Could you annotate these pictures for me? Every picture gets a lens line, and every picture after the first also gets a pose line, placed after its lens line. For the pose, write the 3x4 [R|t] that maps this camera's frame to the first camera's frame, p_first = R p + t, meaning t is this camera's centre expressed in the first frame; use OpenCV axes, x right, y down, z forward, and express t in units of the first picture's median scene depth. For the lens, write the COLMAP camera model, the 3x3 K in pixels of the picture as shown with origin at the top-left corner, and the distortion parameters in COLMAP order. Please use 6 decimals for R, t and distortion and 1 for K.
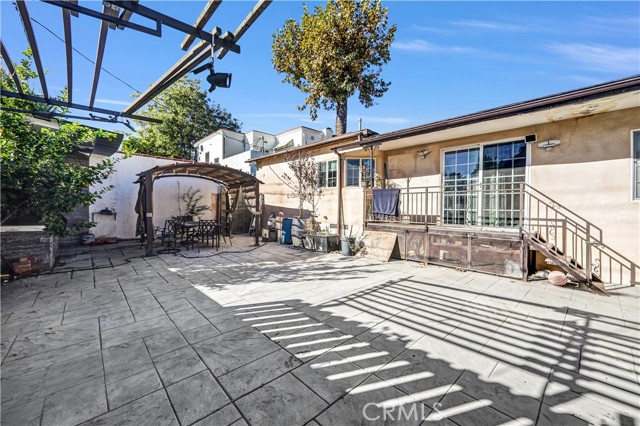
lens RADIAL K [[254.4, 0, 320.9], [0, 254.4, 206.9], [0, 0, 1]] dist [0.001336, 0.000104]
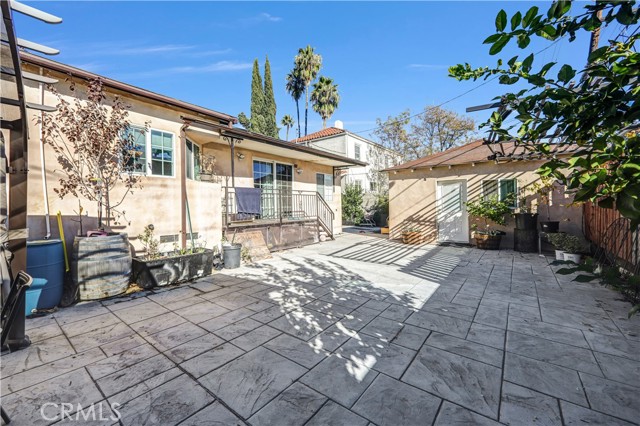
lens RADIAL K [[254.4, 0, 320.9], [0, 254.4, 206.9], [0, 0, 1]] dist [0.001336, 0.000104]
pose [[-0.165342, -0.013428, 0.986145, -0.846034], [0.012633, 0.999796, 0.015732, -0.008700], [-0.986155, 0.015059, -0.165139, 0.995891]]
